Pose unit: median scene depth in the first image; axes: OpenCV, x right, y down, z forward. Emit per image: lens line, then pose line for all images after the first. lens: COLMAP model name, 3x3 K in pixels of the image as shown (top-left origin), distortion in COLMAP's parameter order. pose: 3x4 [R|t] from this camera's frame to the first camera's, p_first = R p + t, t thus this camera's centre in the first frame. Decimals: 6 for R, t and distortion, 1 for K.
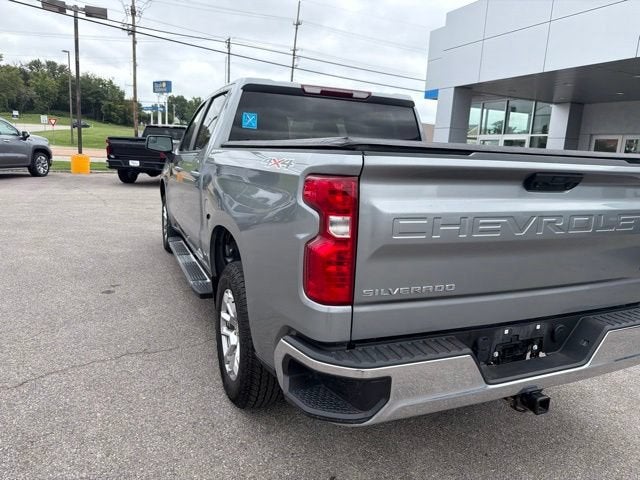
lens RADIAL K [[455.5, 0, 321.3], [0, 455.5, 247.1], [0, 0, 1]] dist [0.036286, -0.044814]
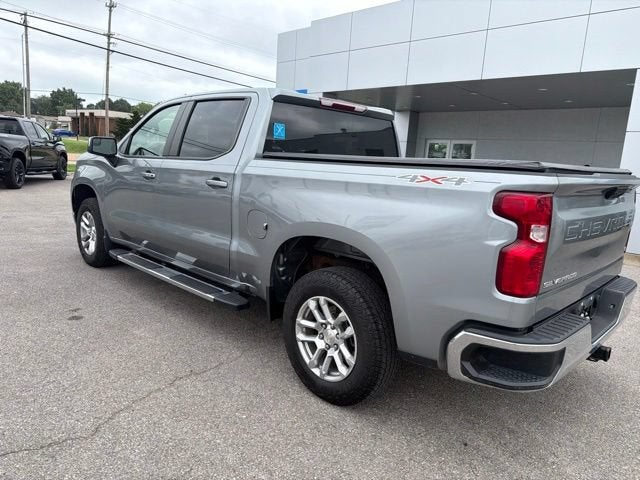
lens RADIAL K [[455.5, 0, 326.4], [0, 455.5, 243.3], [0, 0, 1]] dist [0.036286, -0.044814]
pose [[0.926413, -0.063290, 0.371153, -0.394372], [0.062974, 0.997931, 0.012984, -0.029041], [-0.371206, 0.011344, 0.928481, 0.016334]]
